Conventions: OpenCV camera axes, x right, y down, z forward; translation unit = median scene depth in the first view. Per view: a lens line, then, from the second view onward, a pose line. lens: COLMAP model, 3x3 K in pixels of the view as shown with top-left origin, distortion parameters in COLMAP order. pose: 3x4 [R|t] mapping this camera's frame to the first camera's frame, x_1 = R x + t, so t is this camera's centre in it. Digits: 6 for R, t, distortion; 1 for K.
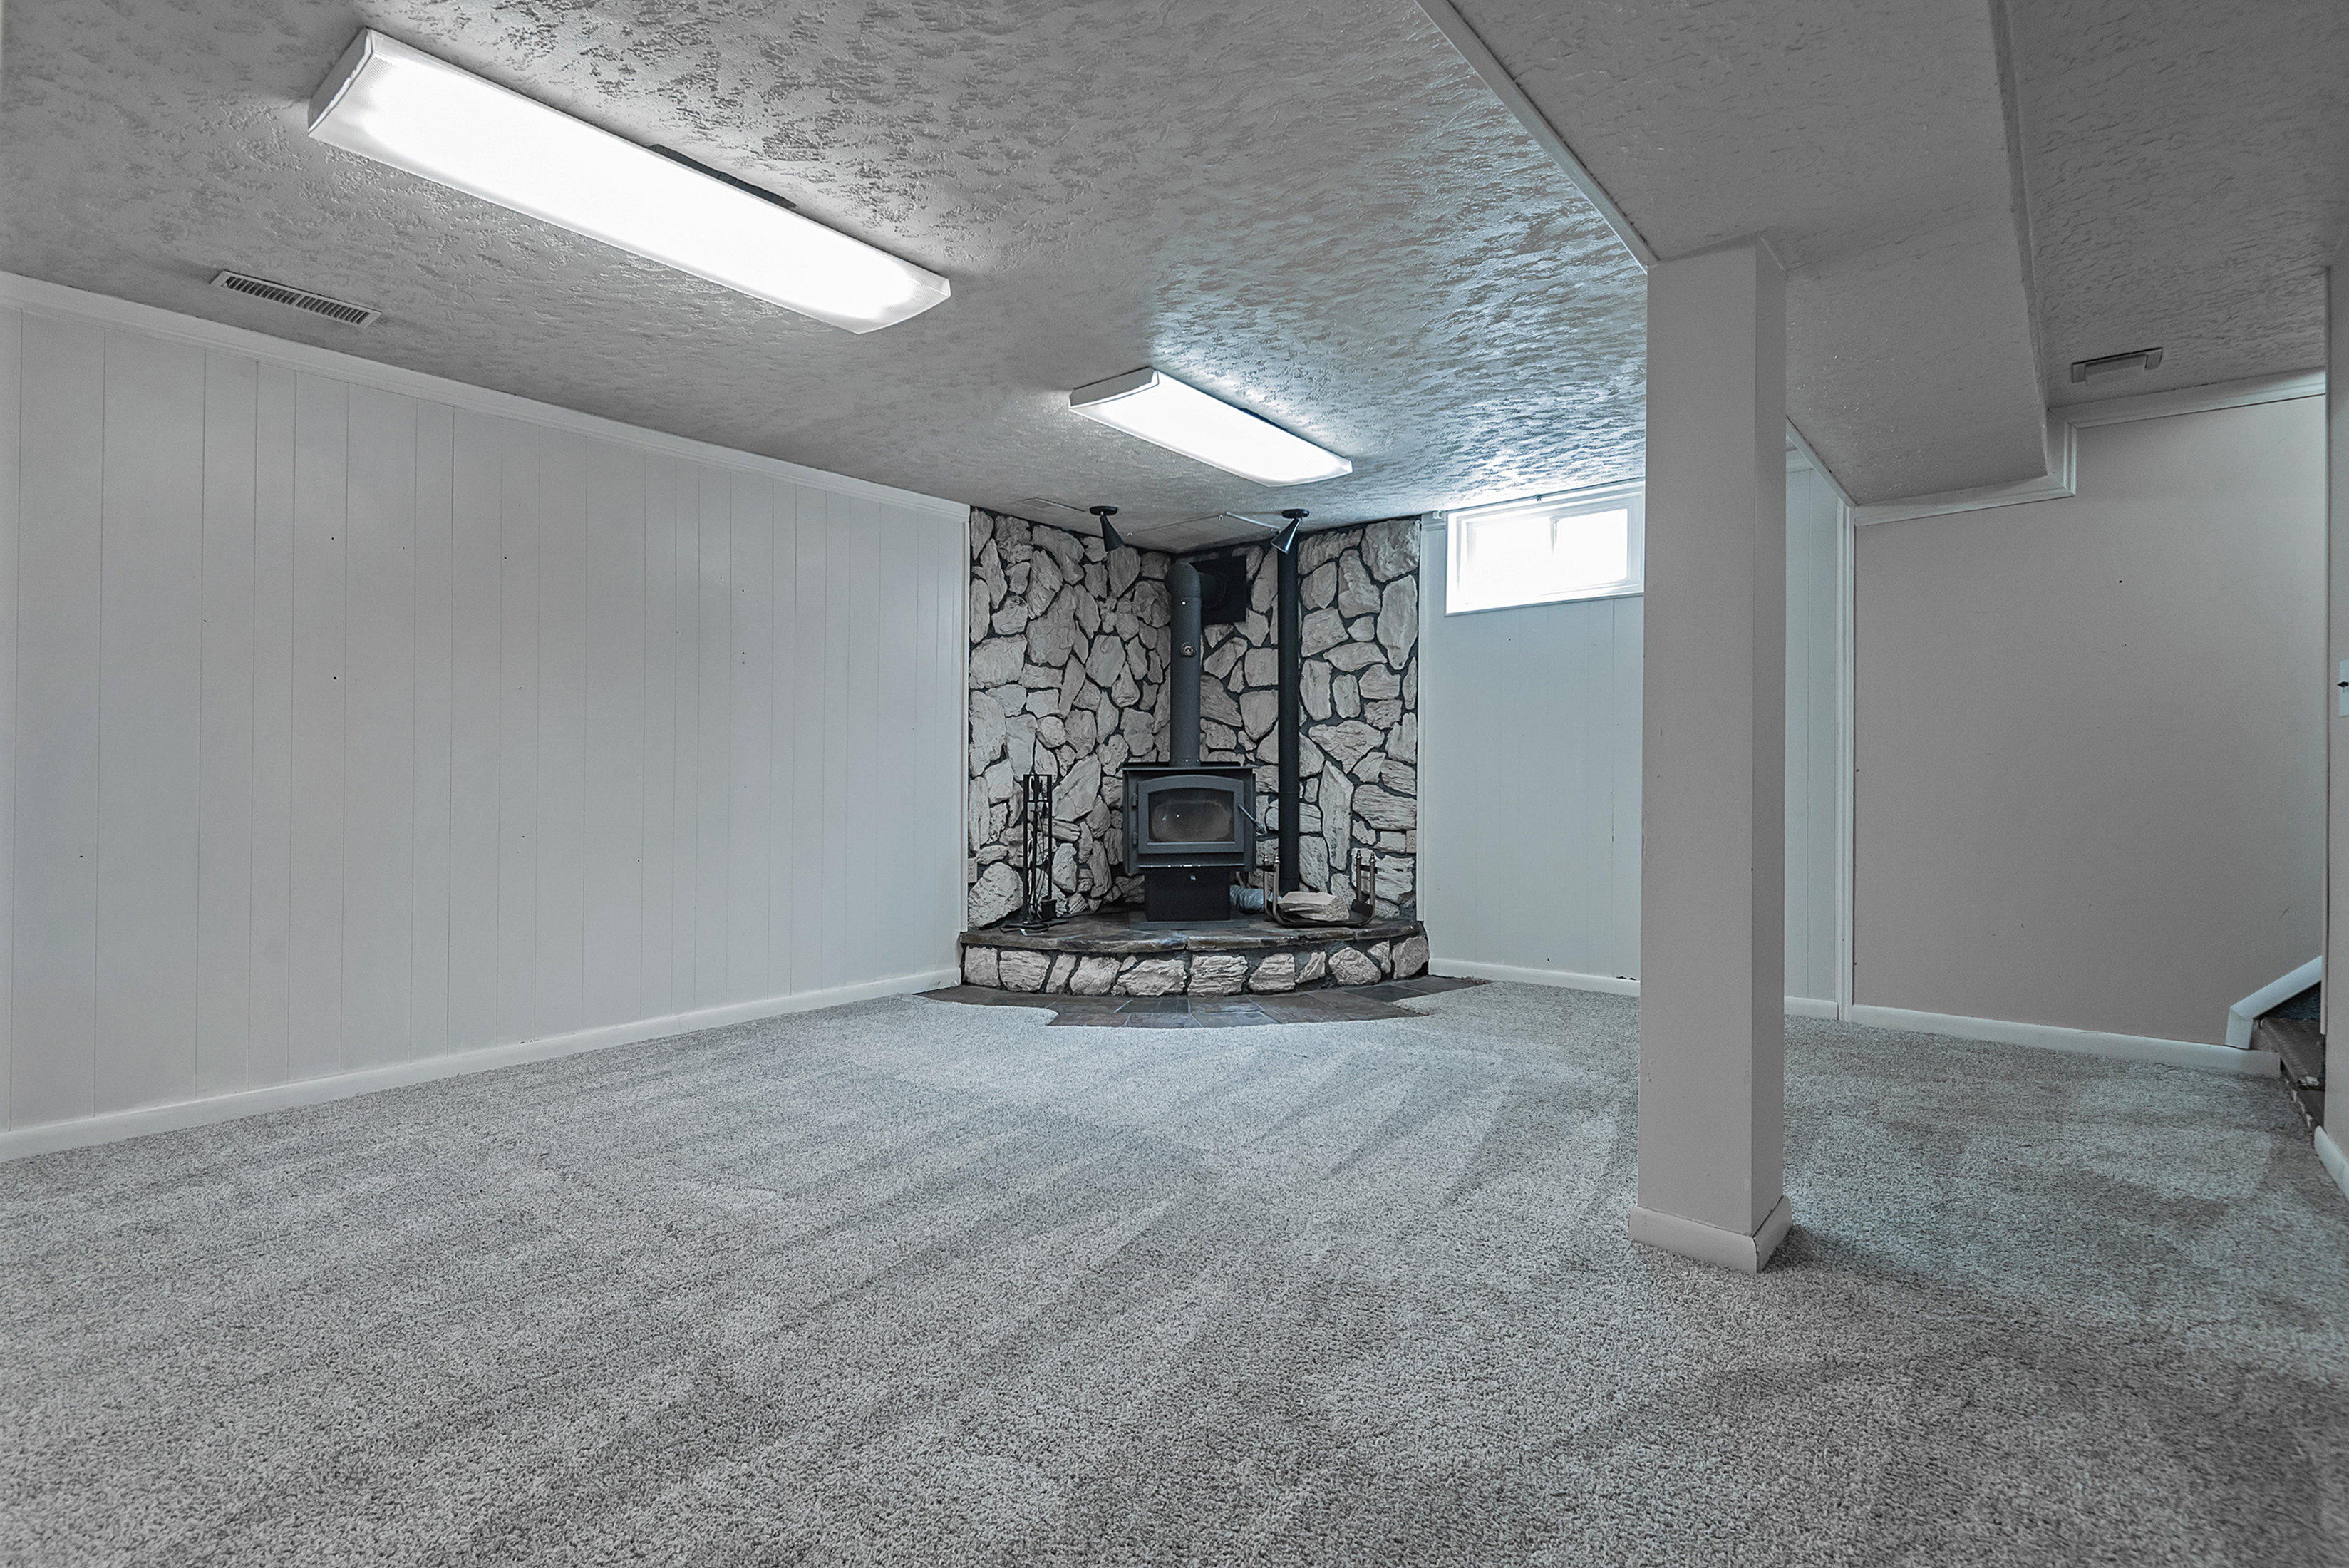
lens RADIAL K [[1102.9, 0, 1135.0], [0, 1102.9, 773.3], [0, 0, 1]] dist [0.042302, -0.030868]
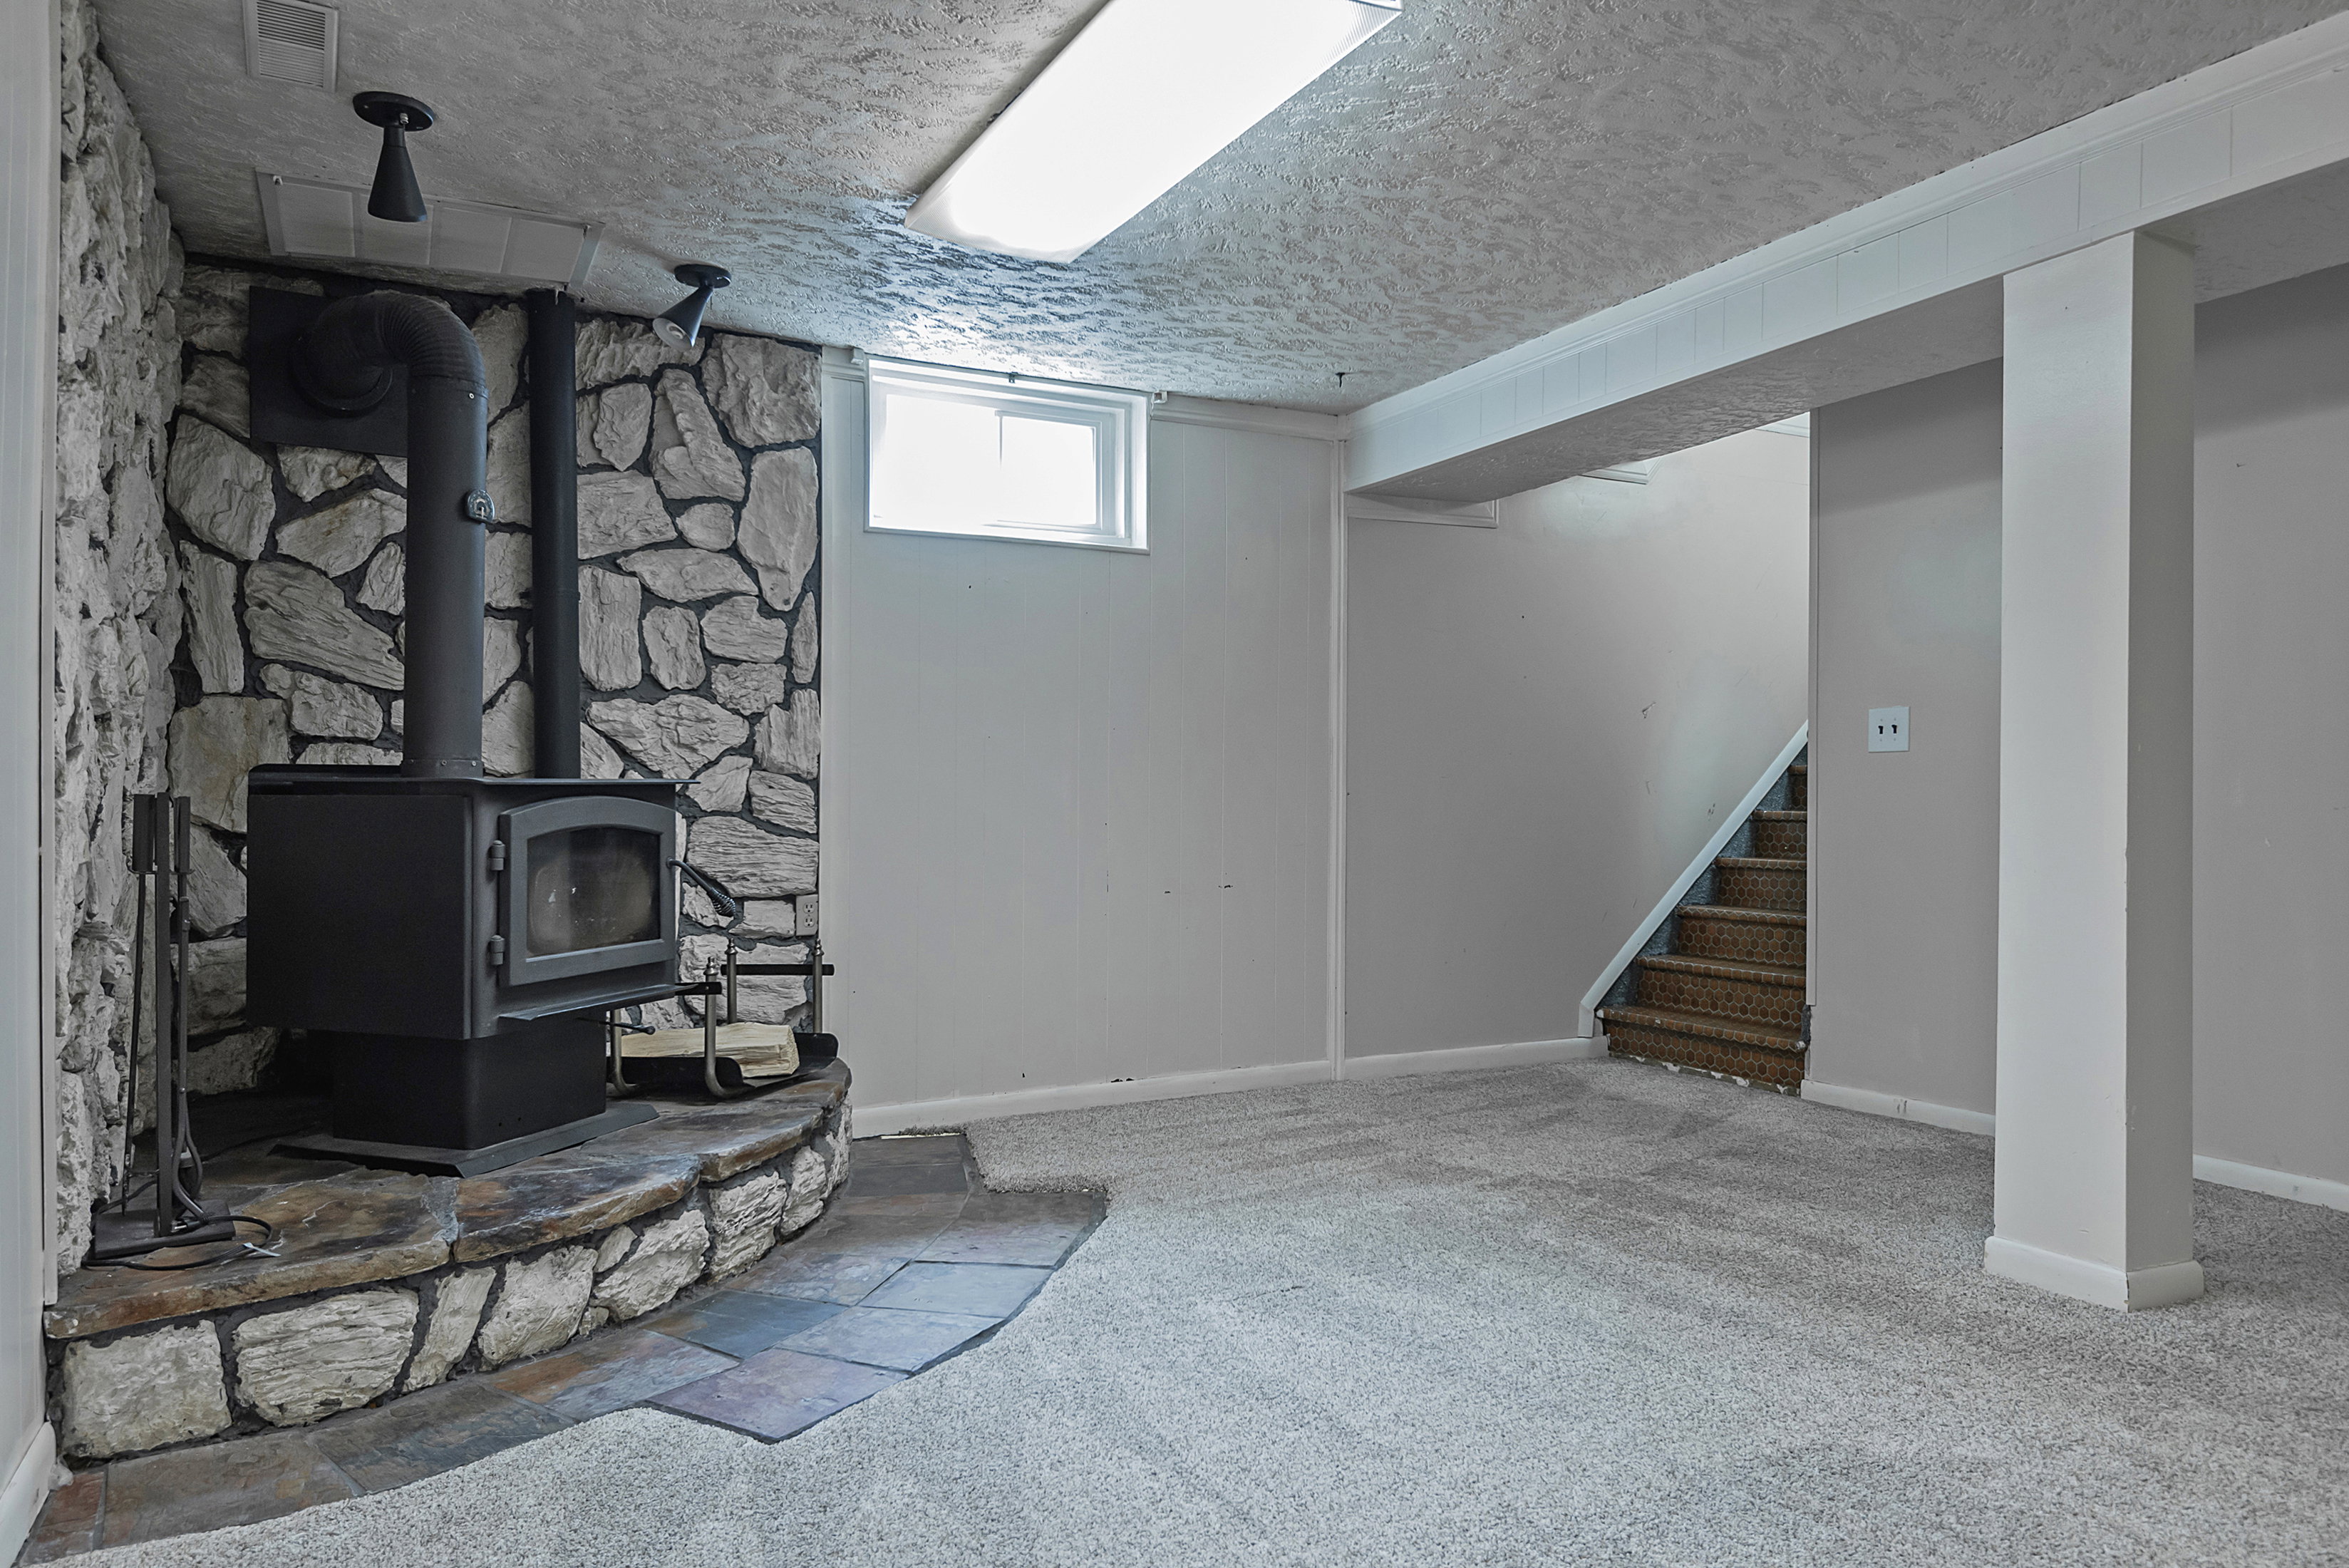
lens RADIAL K [[1561.6, 0, 1169.2], [0, 1561.6, 803.3], [0, 0, 1]] dist [0.069549, -0.070940]
pose [[0.371264, 0.001270, 0.928526, -0.430894], [-0.000418, 0.999999, -0.001200, 0.005024], [-0.928527, 0.000057, 0.371265, 0.525381]]
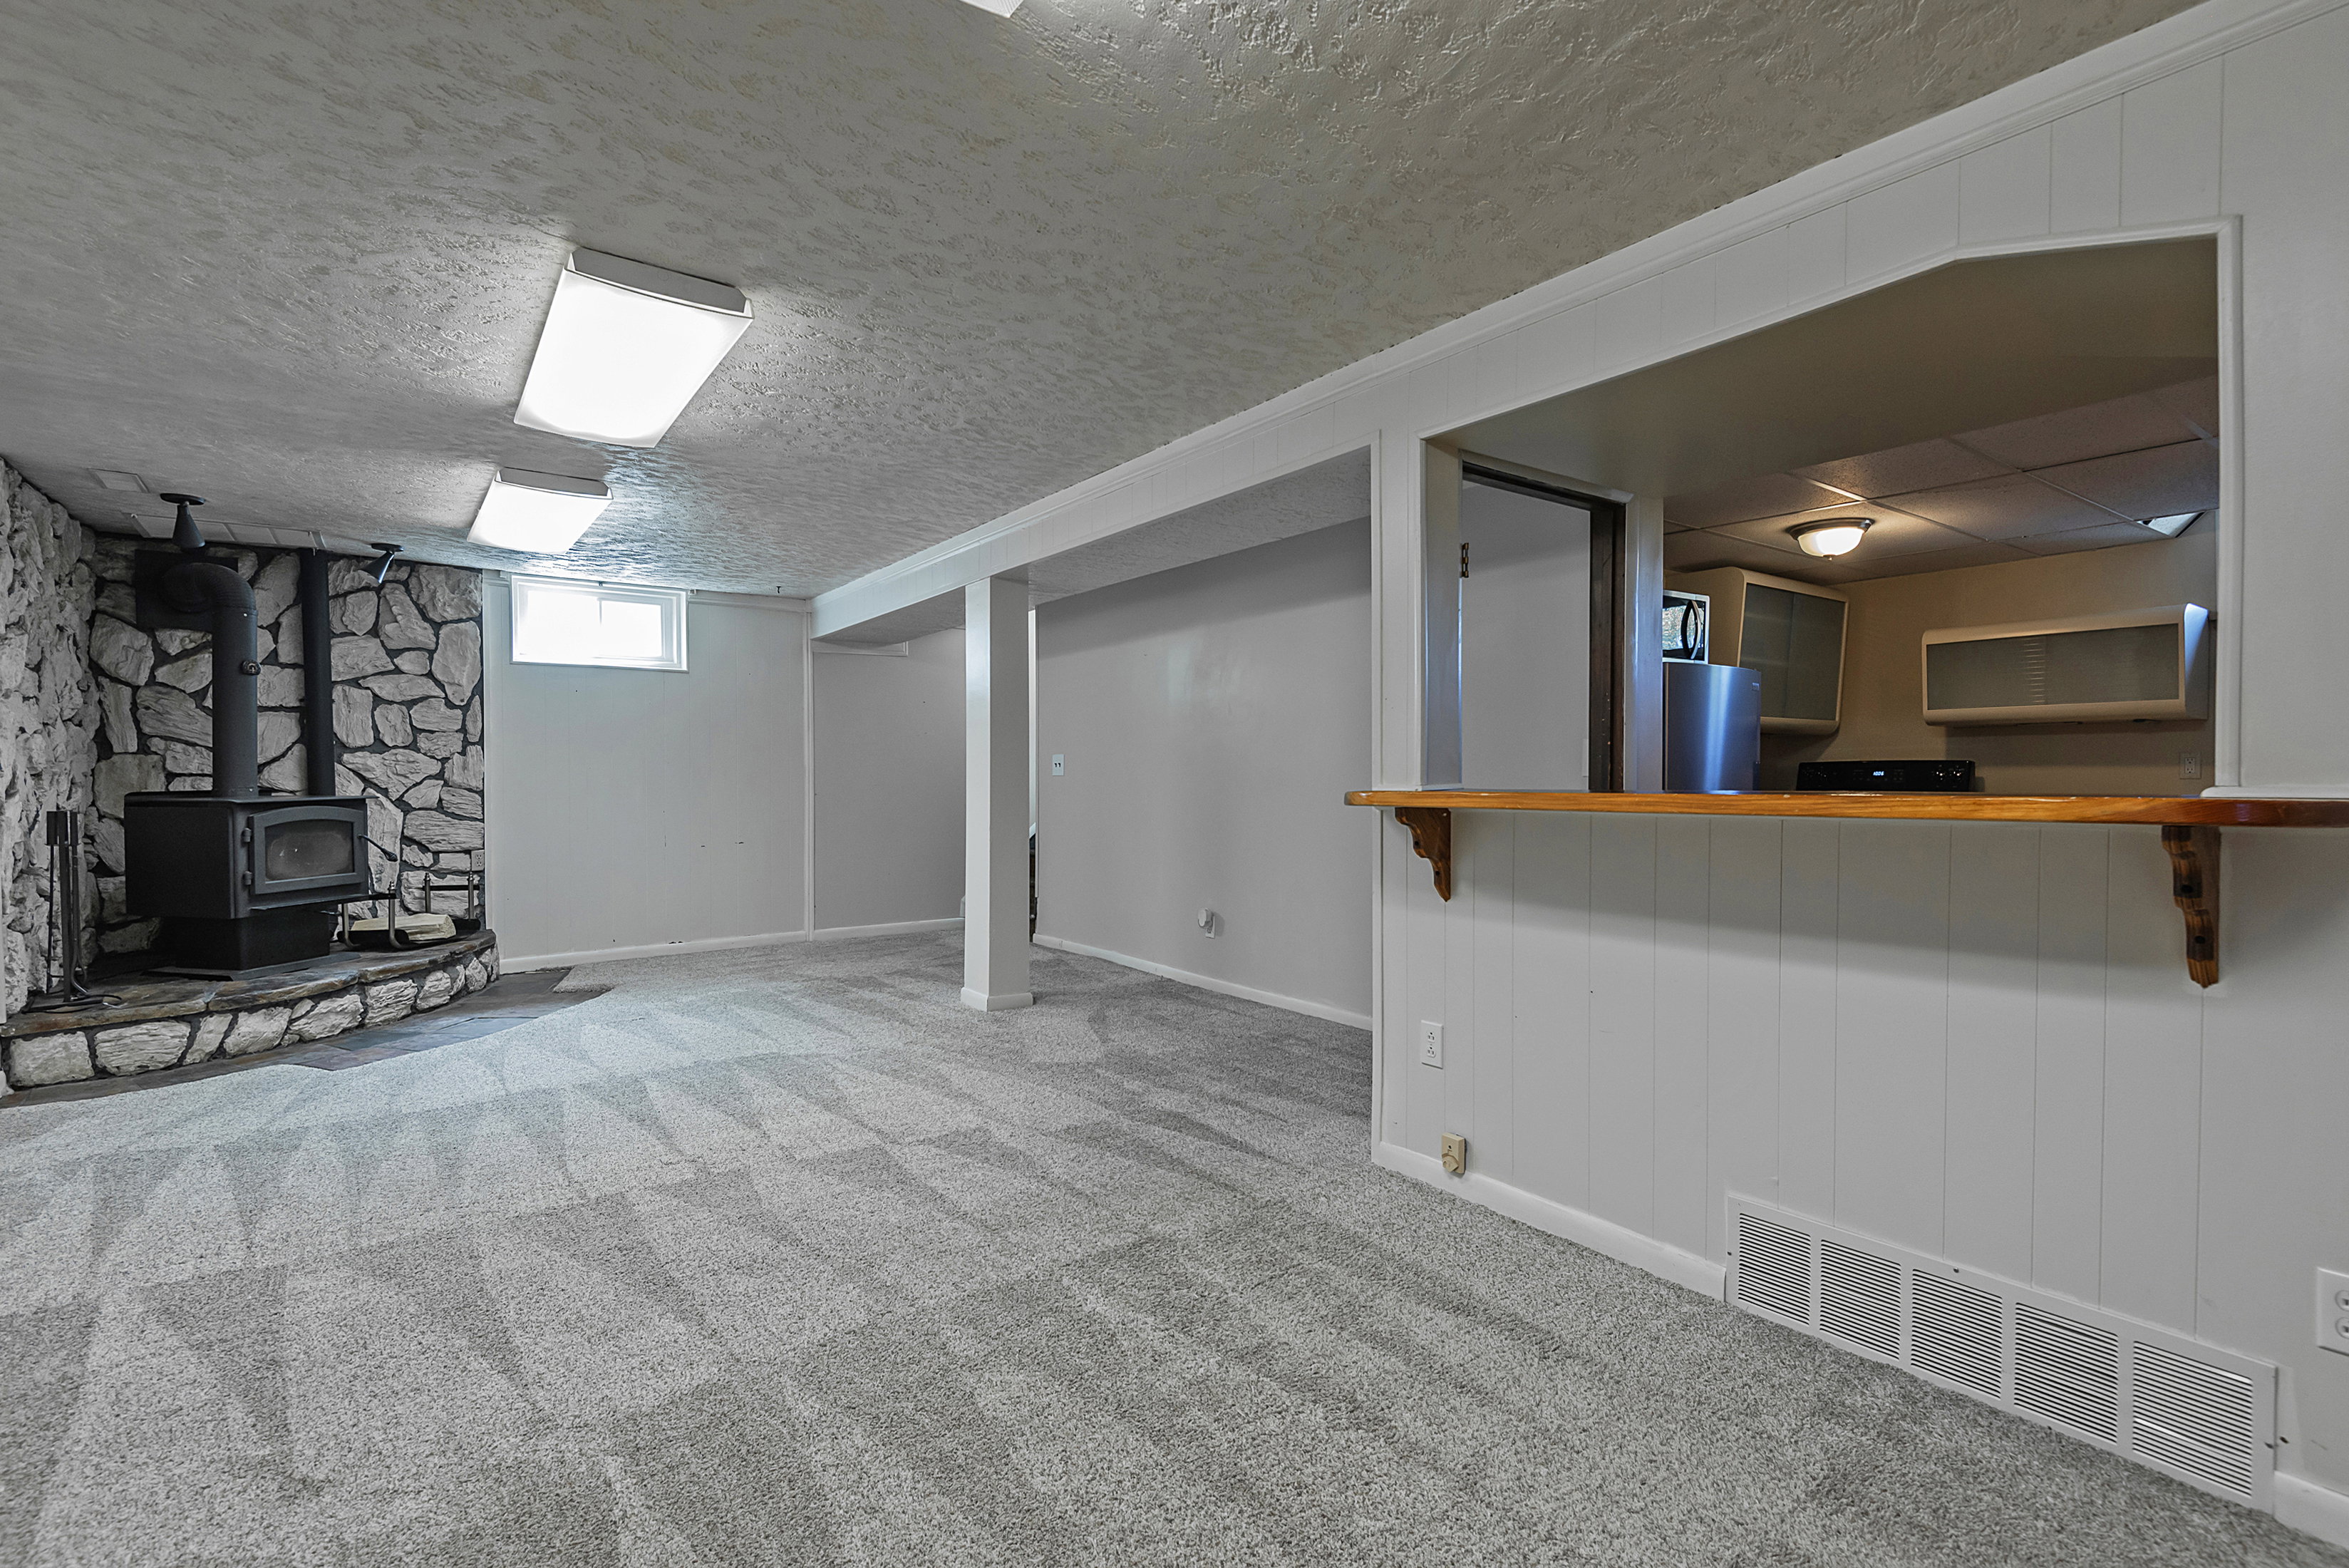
lens RADIAL K [[1085.4, 0, 1191.7], [0, 1085.4, 807.9], [0, 0, 1]] dist [0.022705, -0.013766]
pose [[0.222401, -0.026518, 0.974595, -0.665096], [0.000271, 0.999632, 0.027137, -0.021008], [-0.974955, -0.005771, 0.222326, 0.049797]]
